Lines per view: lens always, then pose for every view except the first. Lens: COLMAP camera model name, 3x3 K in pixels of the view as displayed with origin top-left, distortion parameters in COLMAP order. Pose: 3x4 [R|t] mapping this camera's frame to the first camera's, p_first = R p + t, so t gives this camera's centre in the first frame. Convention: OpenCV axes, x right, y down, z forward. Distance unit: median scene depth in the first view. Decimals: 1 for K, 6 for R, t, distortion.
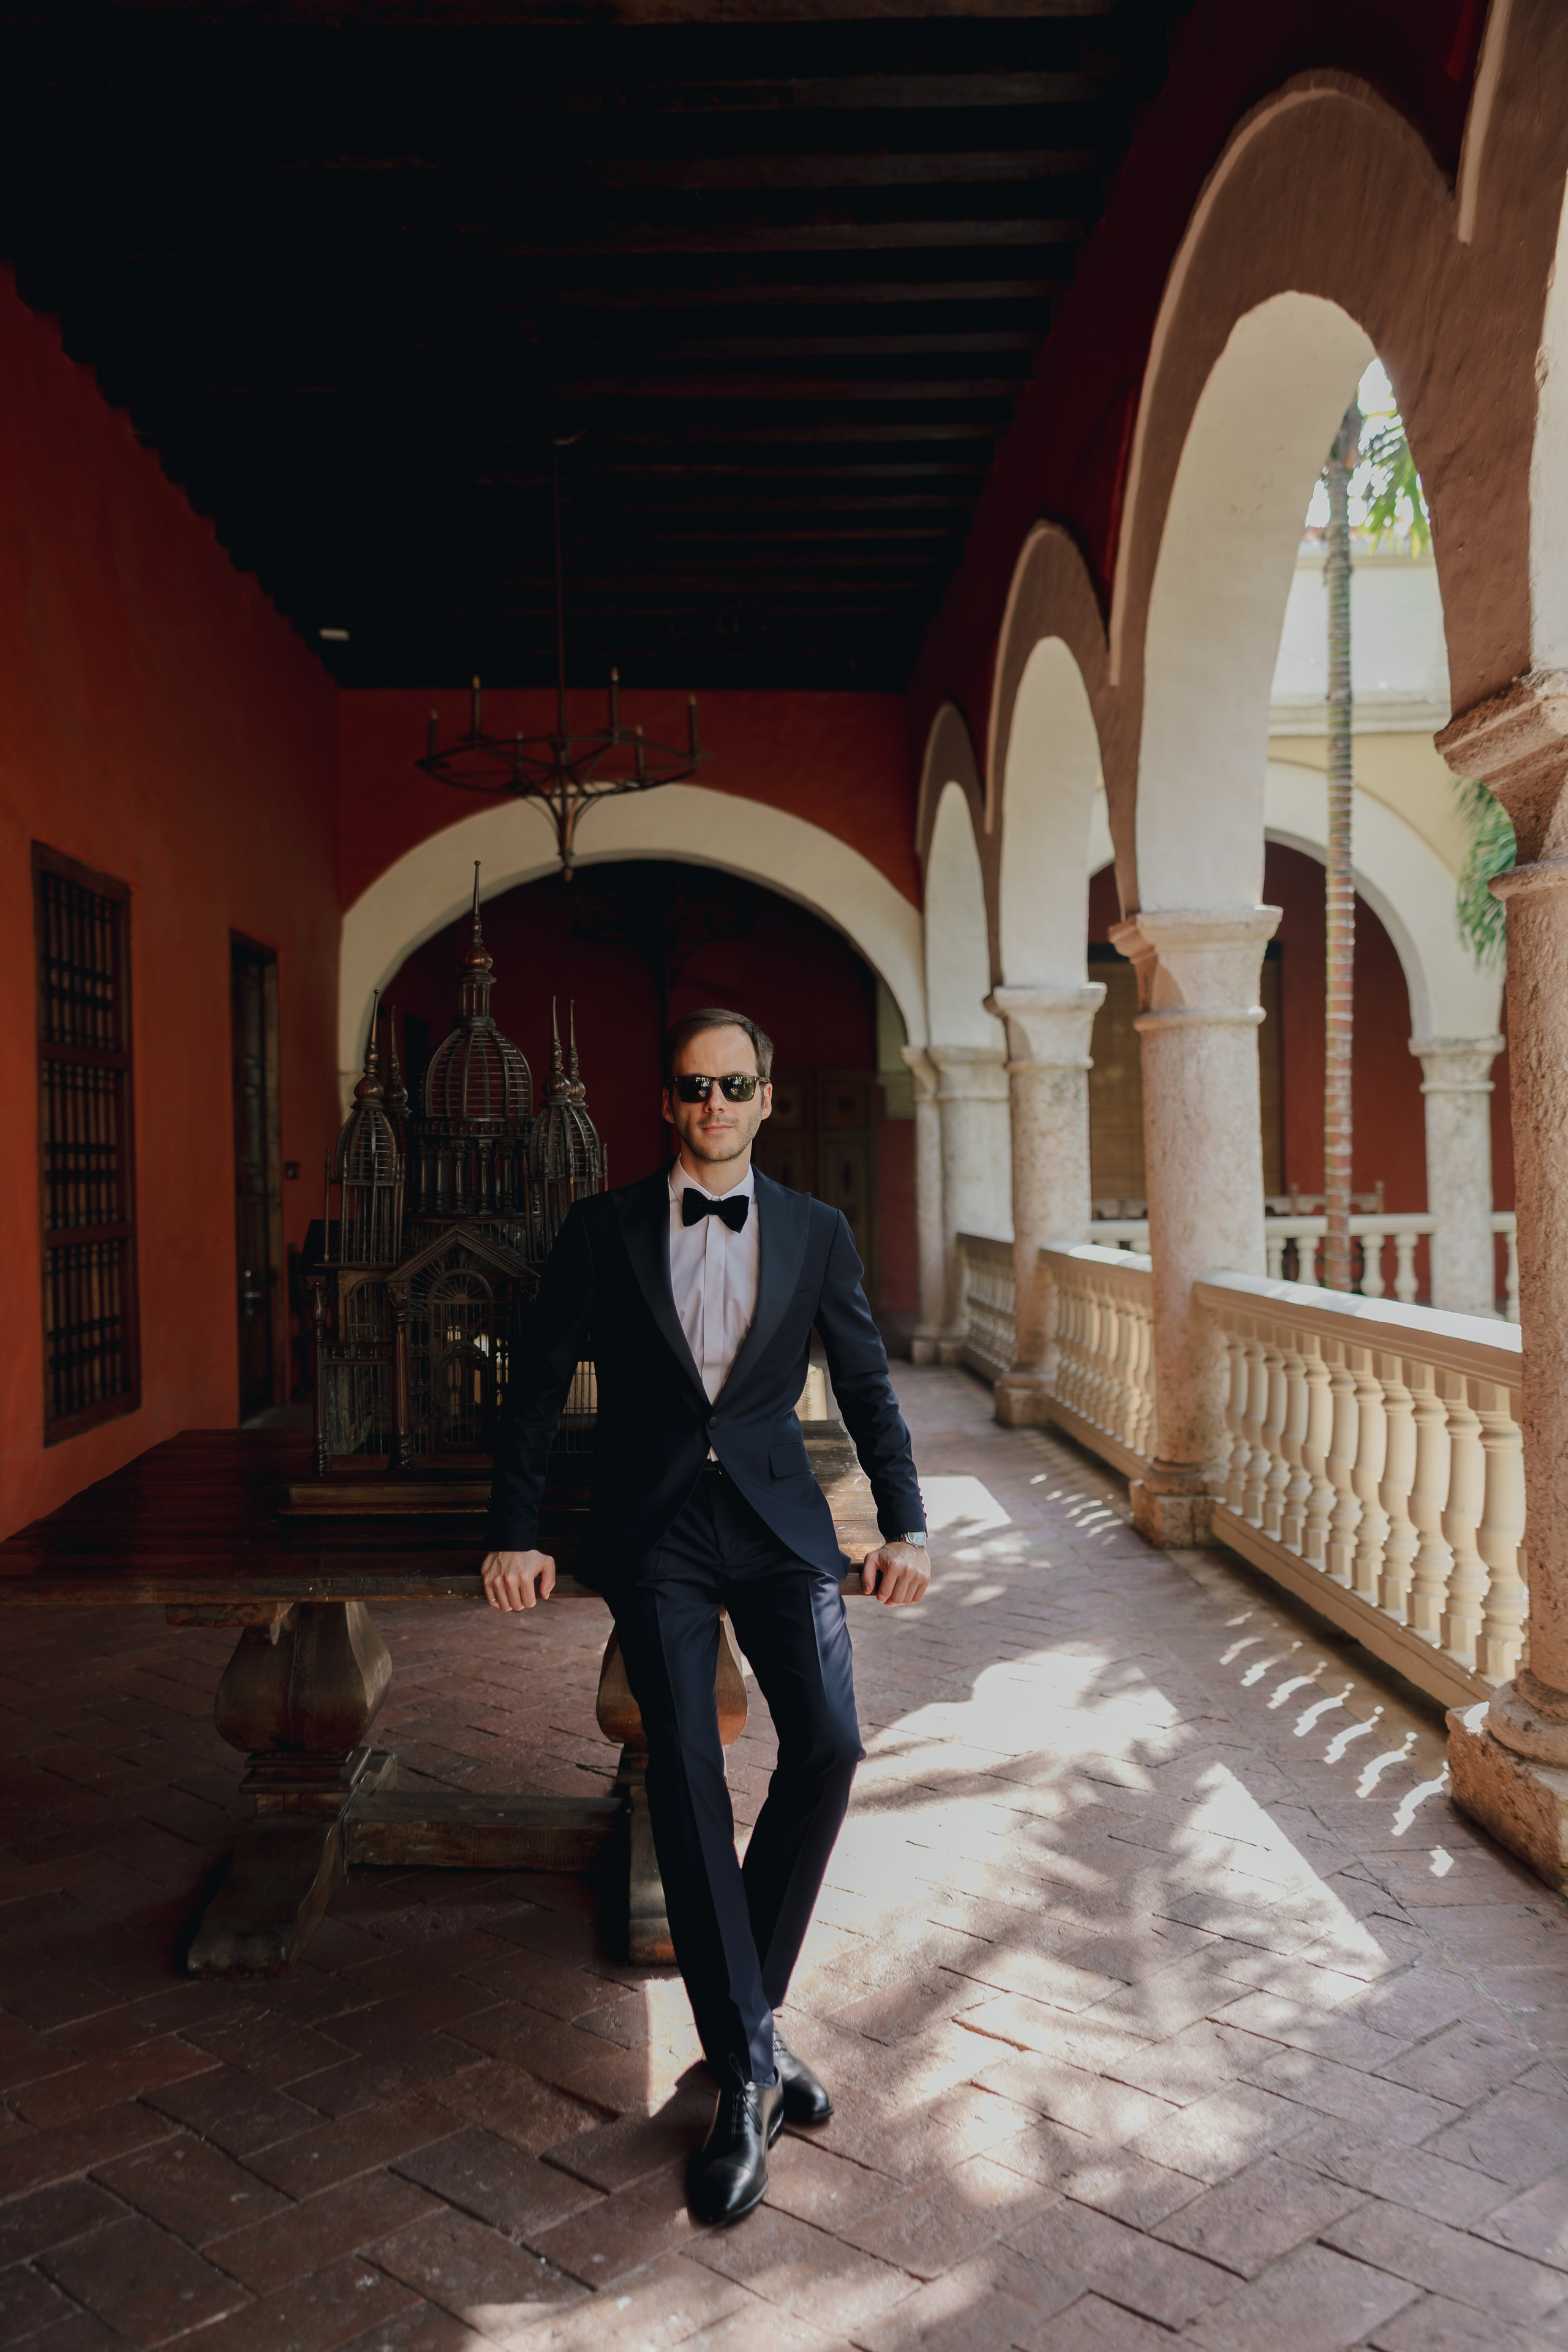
lens RADIAL K [[2055.9, 0, 784.0], [0, 2055.9, 1176.0], [0, 0, 1]] dist [0.002039, 0.010304]
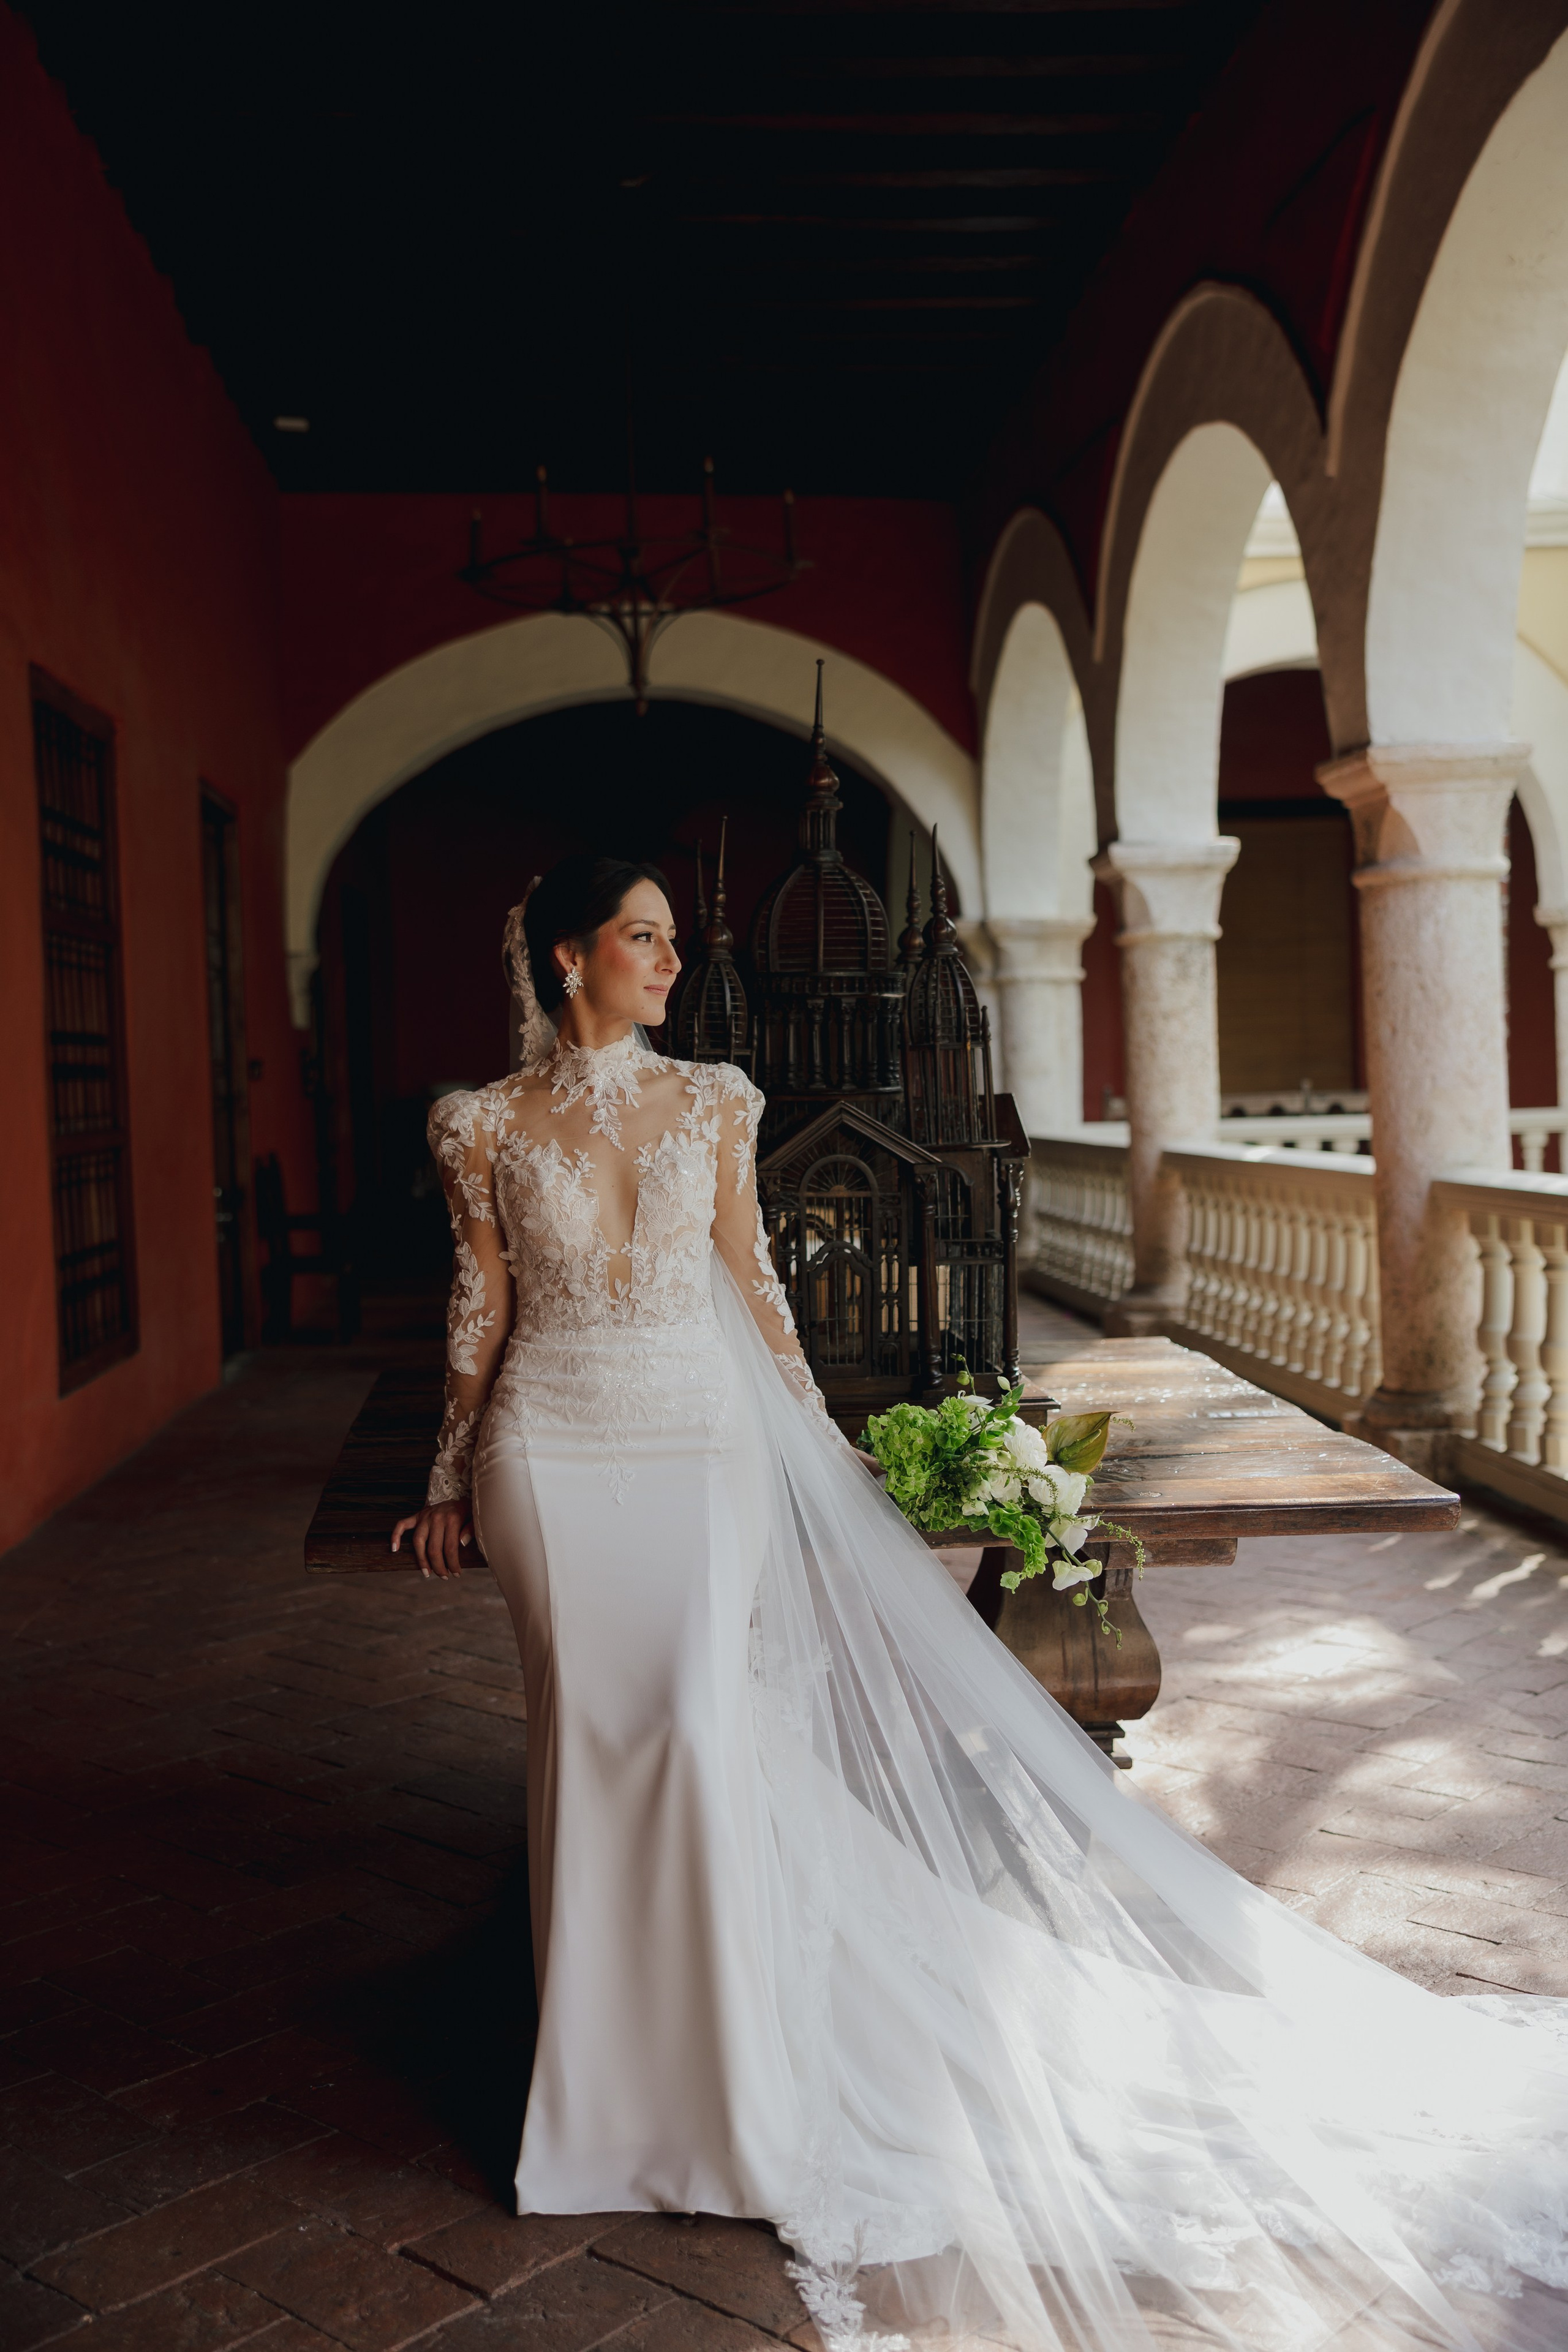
lens RADIAL K [[2391.4, 0, 784.0], [0, 2391.4, 1176.0], [0, 0, 1]] dist [-0.008645, 0.015276]
pose [[0.998497, -0.012450, 0.053367, -0.113102], [0.010423, 0.999220, 0.038084, 0.008392], [-0.053799, -0.037471, 0.997848, 0.021811]]
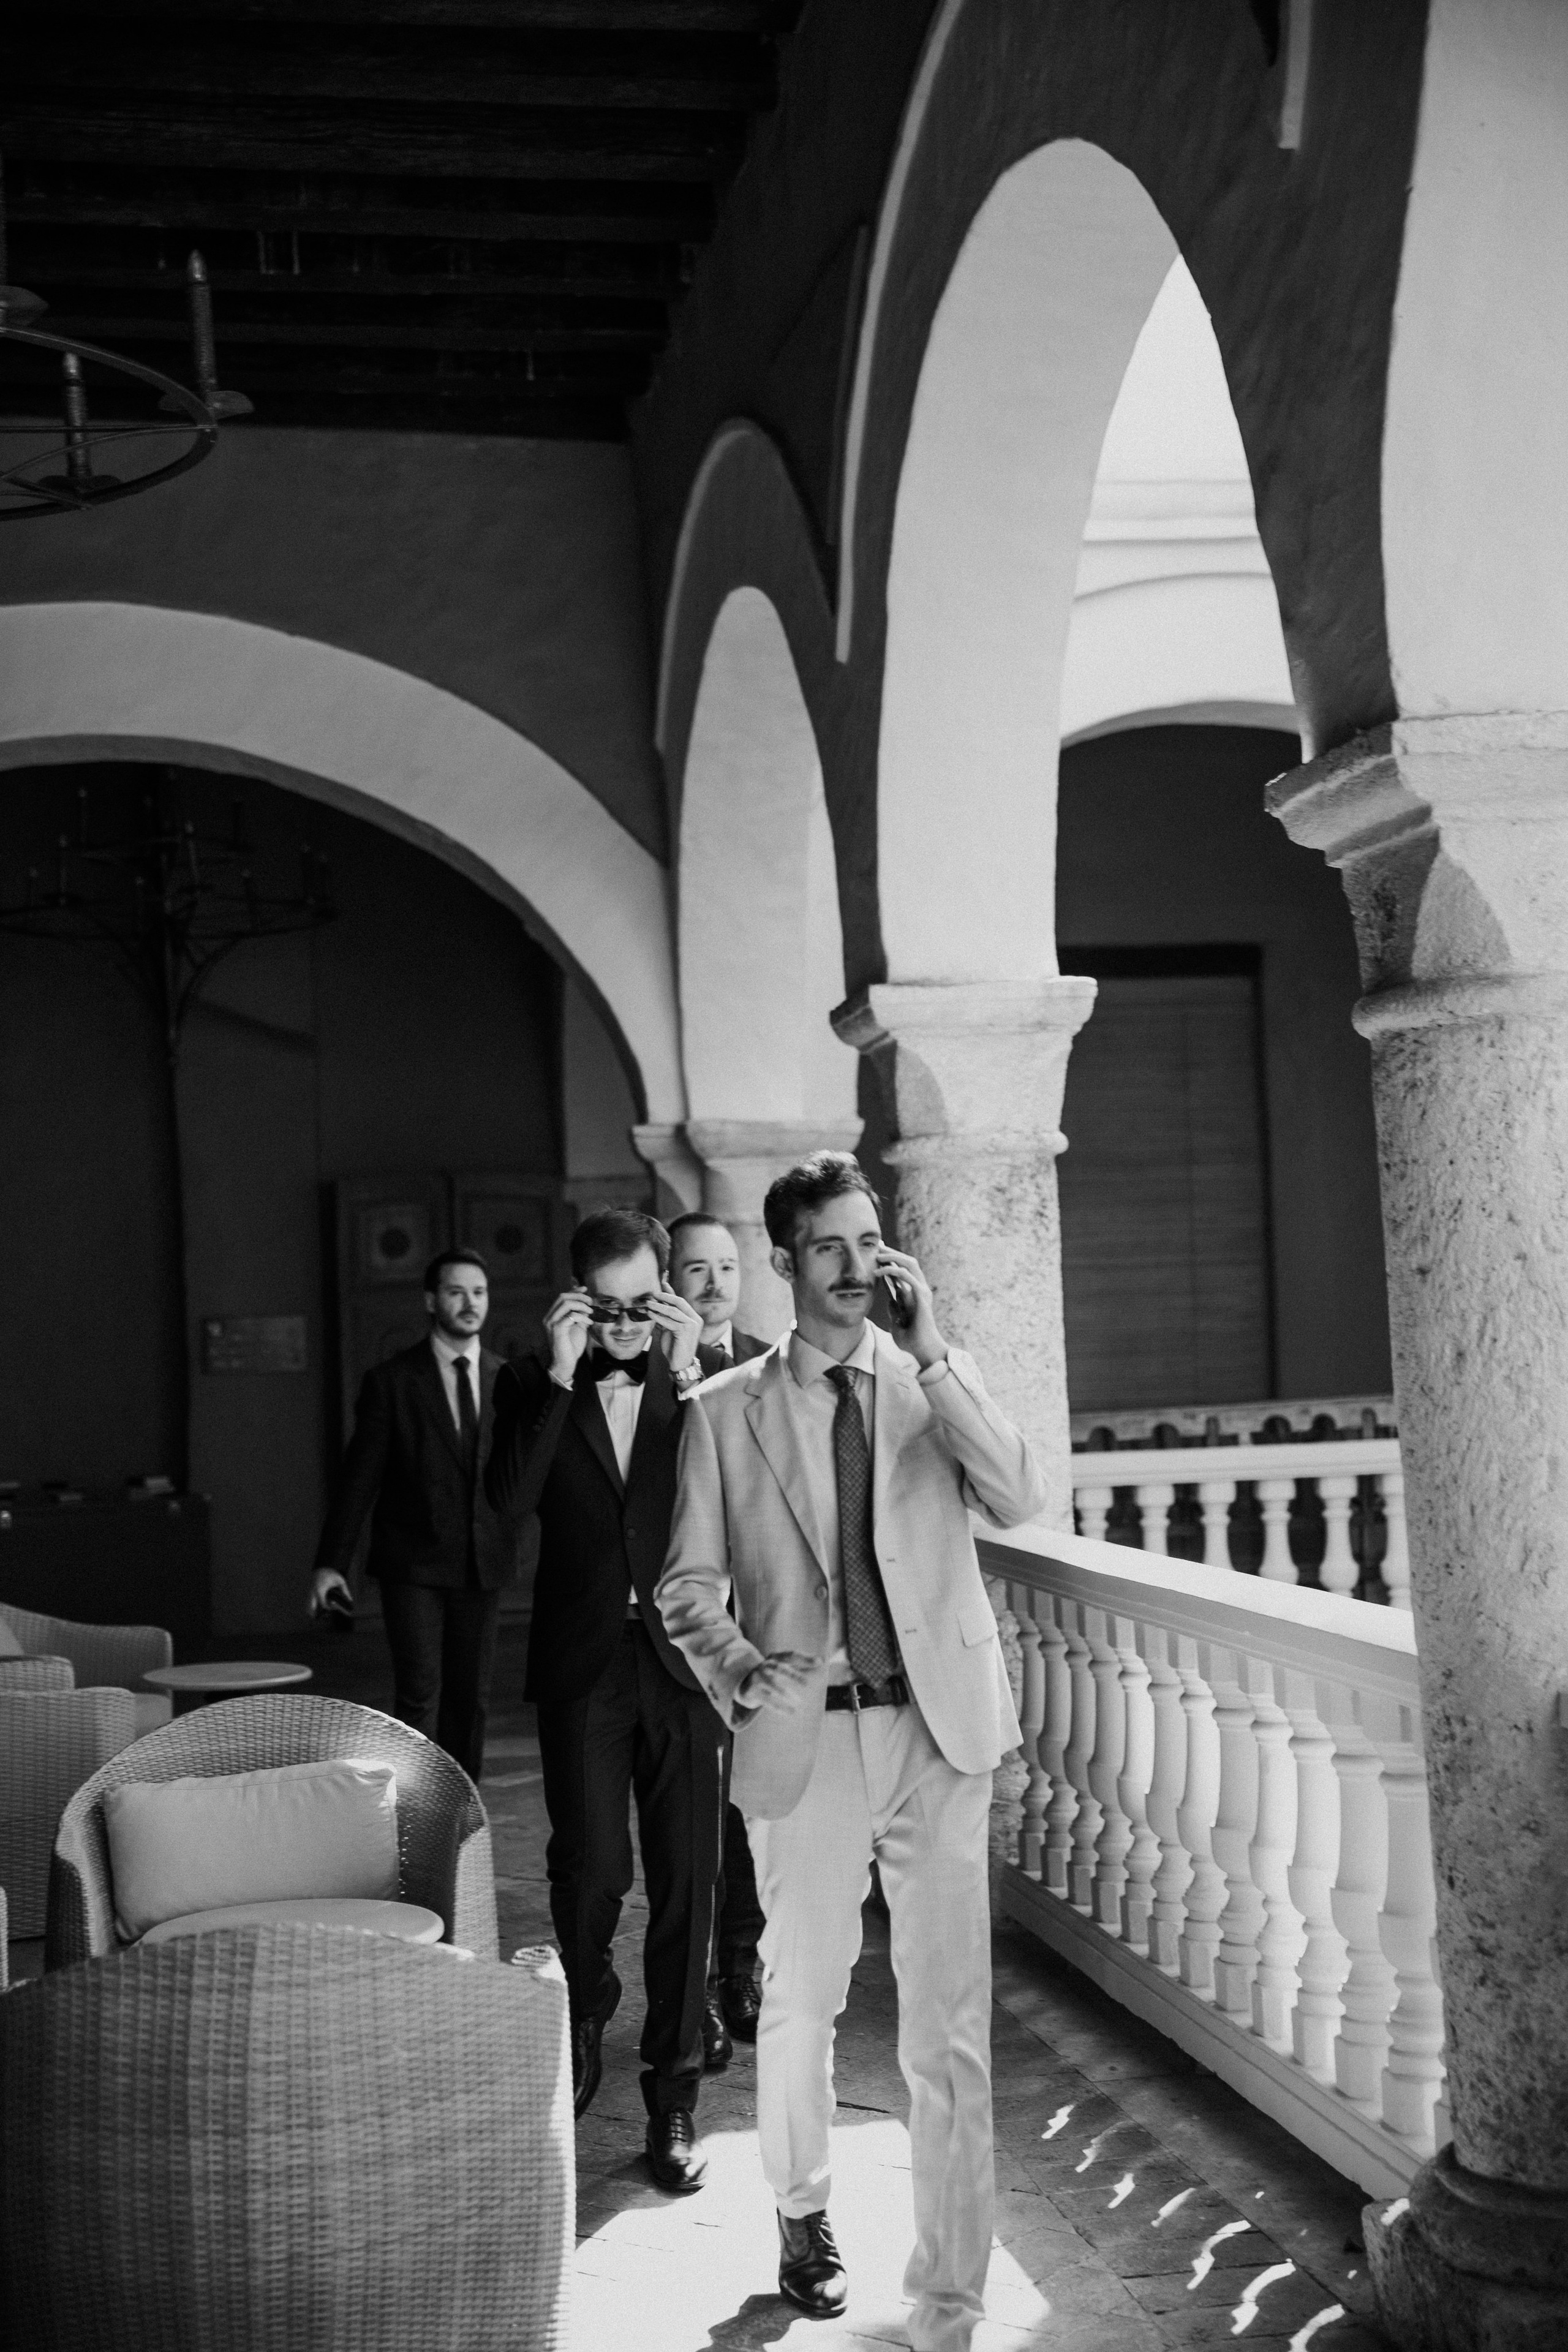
lens RADIAL K [[2965.0, 0, 784.0], [0, 2965.0, 1176.0], [0, 0, 1]] dist [0.100819, 0.005056]
pose [[0.990366, -0.011031, 0.138031, -0.013777], [0.018600, 0.998386, -0.053661, -0.015347], [-0.137216, 0.055711, 0.988973, 0.438352]]
